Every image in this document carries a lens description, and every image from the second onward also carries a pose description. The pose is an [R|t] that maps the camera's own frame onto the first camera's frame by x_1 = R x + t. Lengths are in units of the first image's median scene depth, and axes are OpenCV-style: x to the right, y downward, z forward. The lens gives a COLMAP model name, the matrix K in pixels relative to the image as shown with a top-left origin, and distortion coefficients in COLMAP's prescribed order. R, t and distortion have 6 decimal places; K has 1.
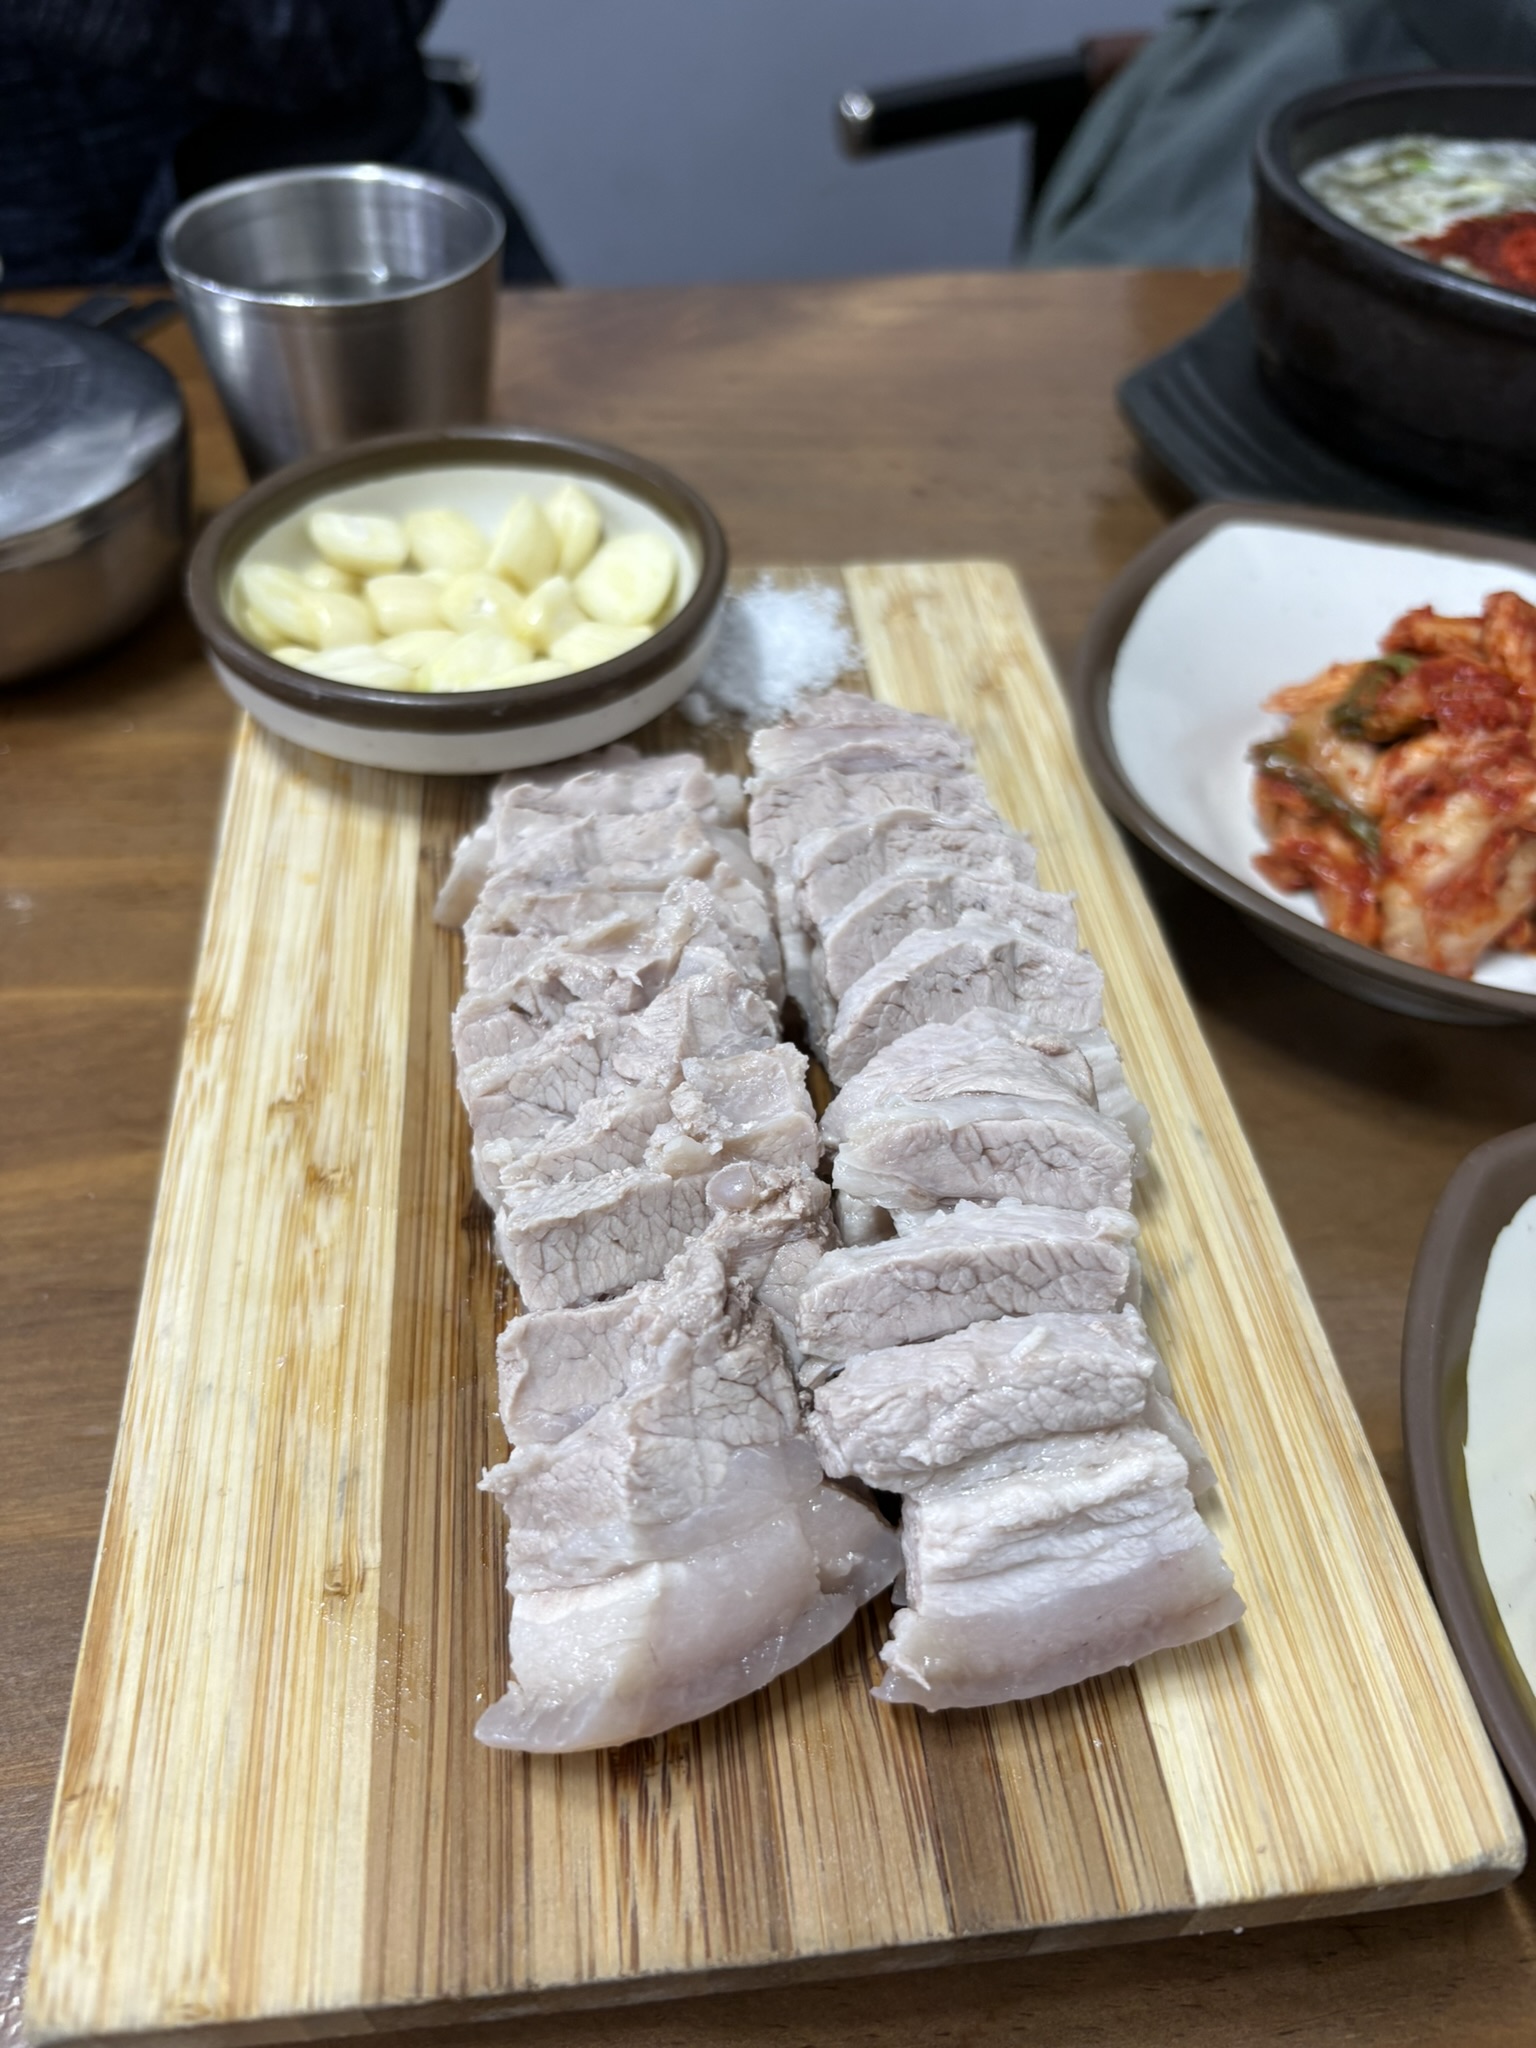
lens RADIAL K [[1534.0, 0, 768.3], [0, 1534.0, 1016.7], [0, 0, 1]] dist [0.000849, -0.059692]
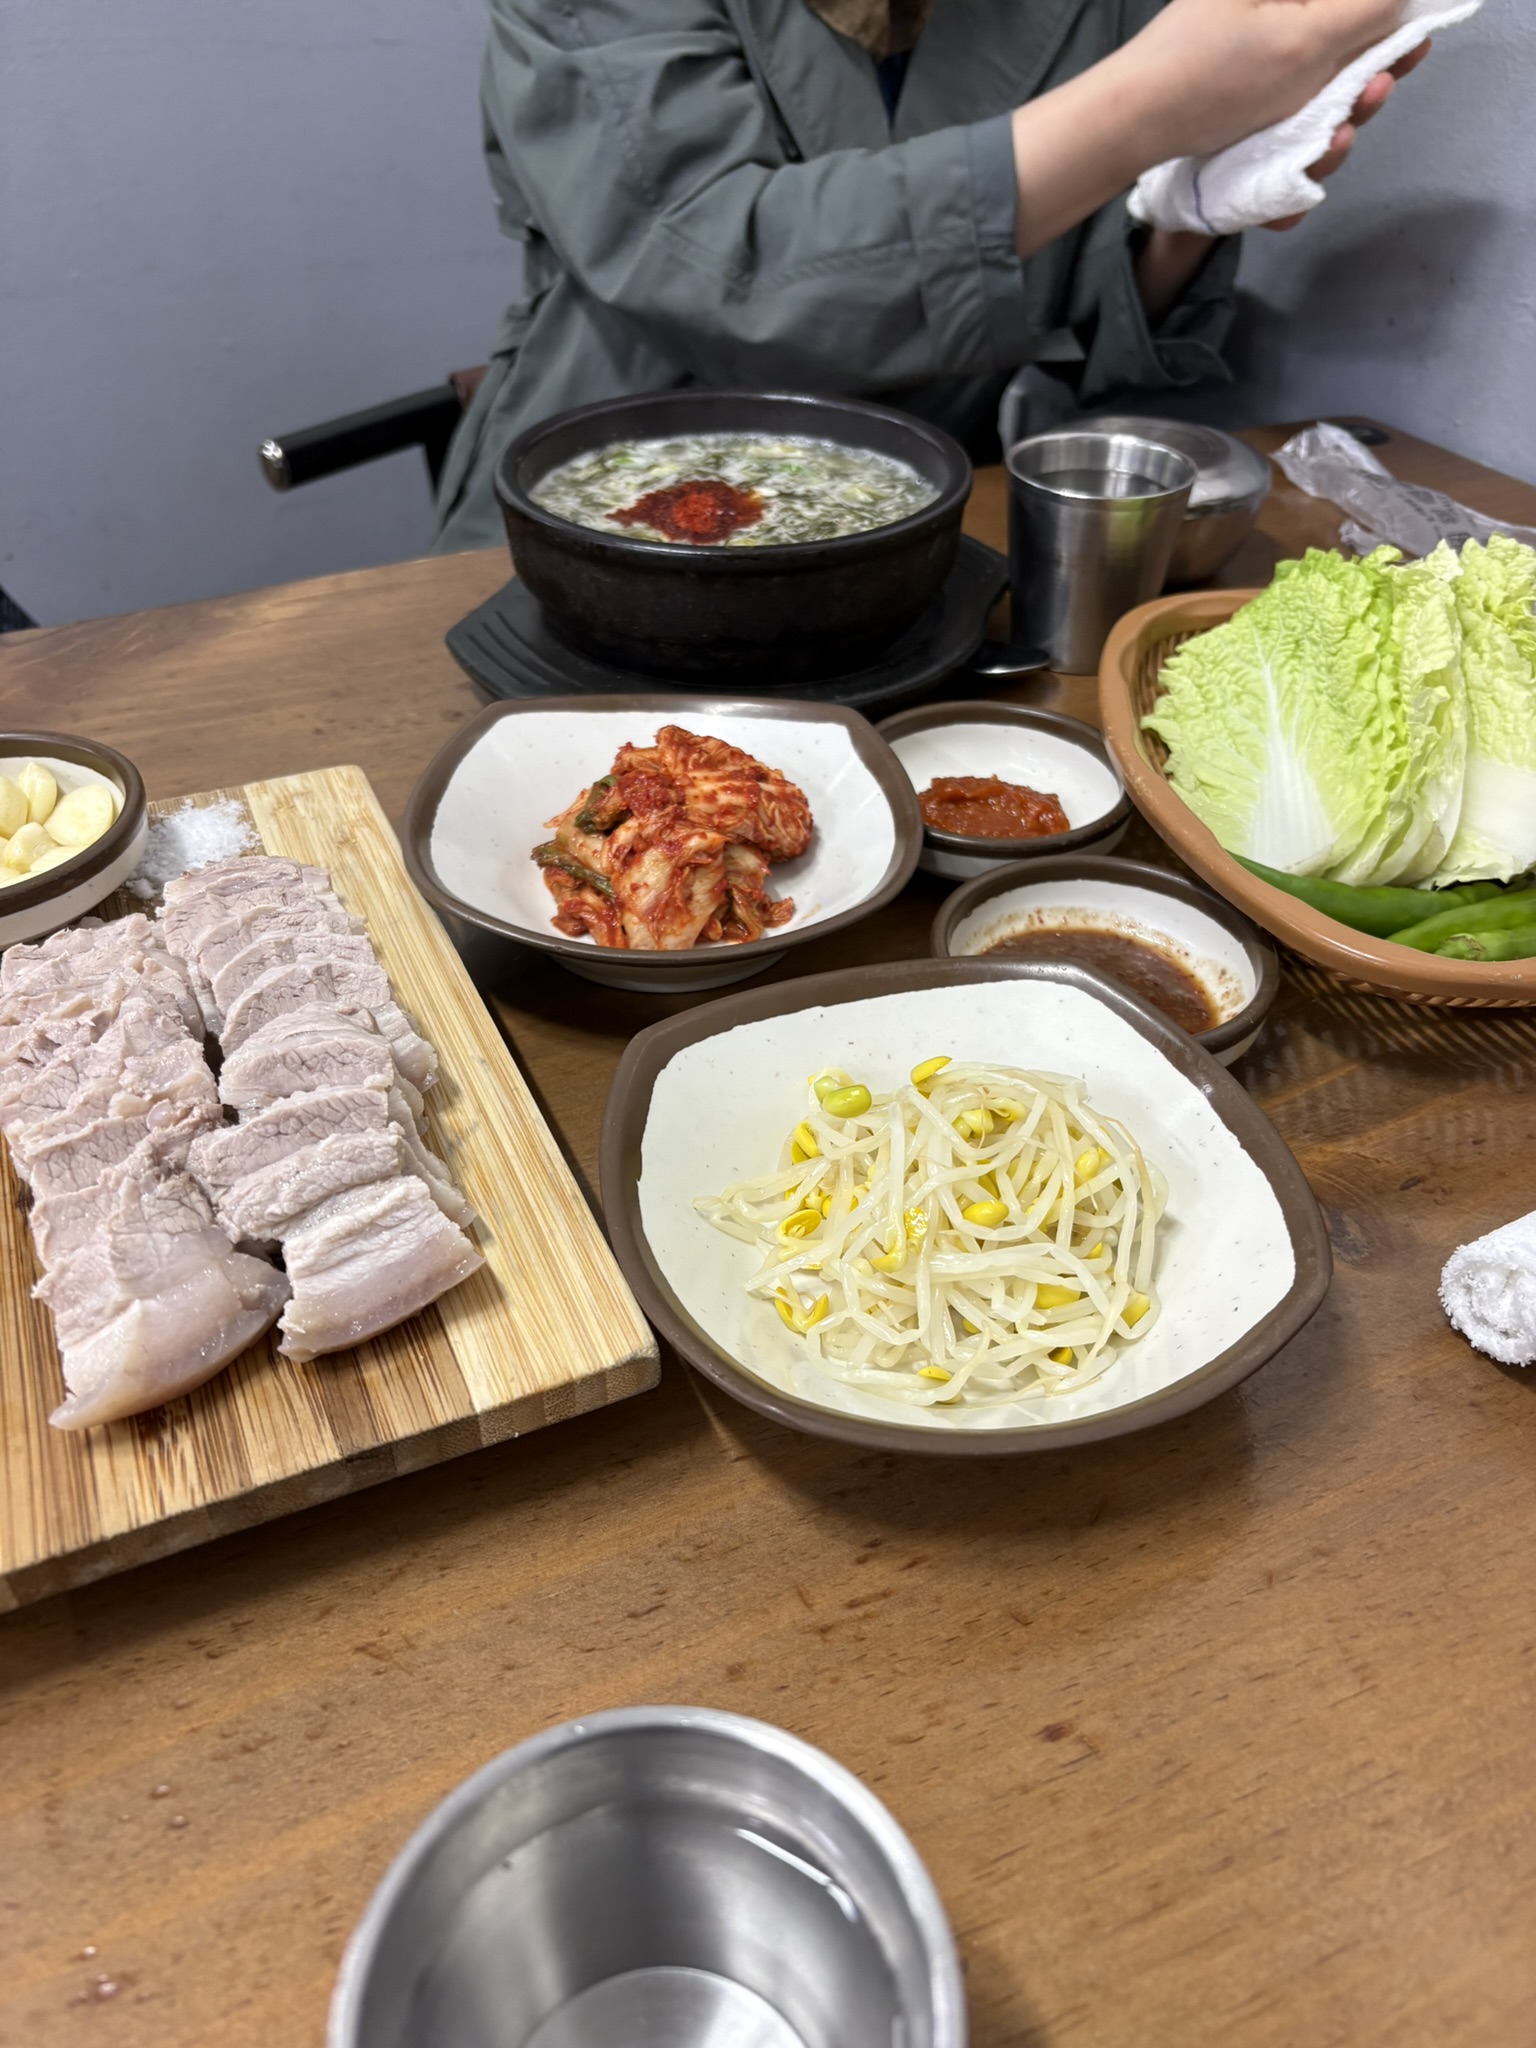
lens RADIAL K [[1534.0, 0, 783.2], [0, 1534.0, 1036.6], [0, 0, 1]] dist [0.000849, -0.059692]
pose [[0.949739, -0.208217, 0.233755, 0.232578], [0.238083, 0.965277, -0.107504, 0.341524], [-0.203254, 0.157754, 0.966334, -0.751973]]
